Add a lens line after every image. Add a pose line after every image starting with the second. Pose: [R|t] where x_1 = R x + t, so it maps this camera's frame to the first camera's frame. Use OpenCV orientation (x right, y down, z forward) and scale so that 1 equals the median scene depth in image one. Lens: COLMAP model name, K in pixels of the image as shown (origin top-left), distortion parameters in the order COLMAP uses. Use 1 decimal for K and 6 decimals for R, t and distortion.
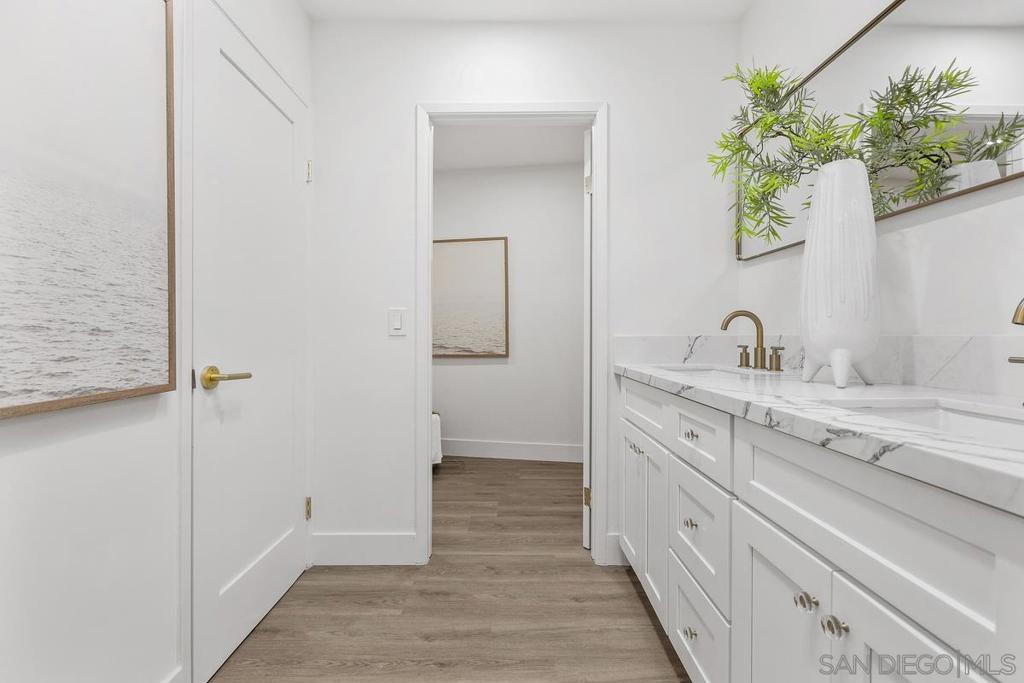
lens RADIAL K [[452.1, 0, 508.2], [0, 452.1, 340.7], [0, 0, 1]] dist [0.002007, 0.000202]
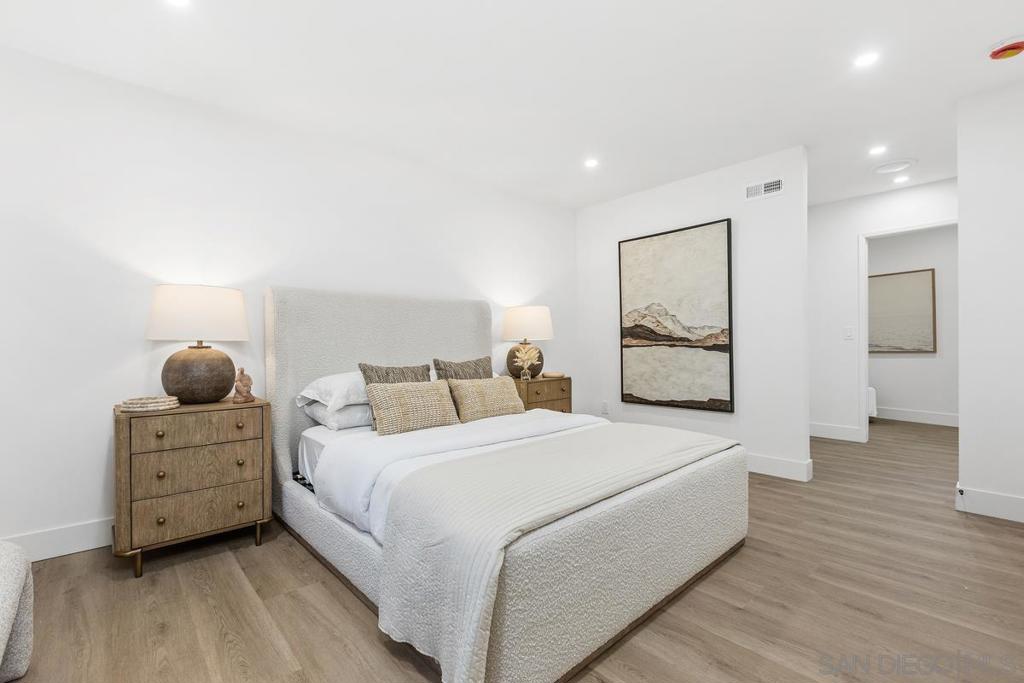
lens RADIAL K [[452.1, 0, 512.8], [0, 452.1, 341.0], [0, 0, 1]] dist [0.002007, 0.000202]
pose [[0.672893, -0.008143, -0.739695, 0.156820], [0.004188, 0.999965, -0.007199, 0.003952], [0.739728, 0.001746, 0.672903, -0.930457]]
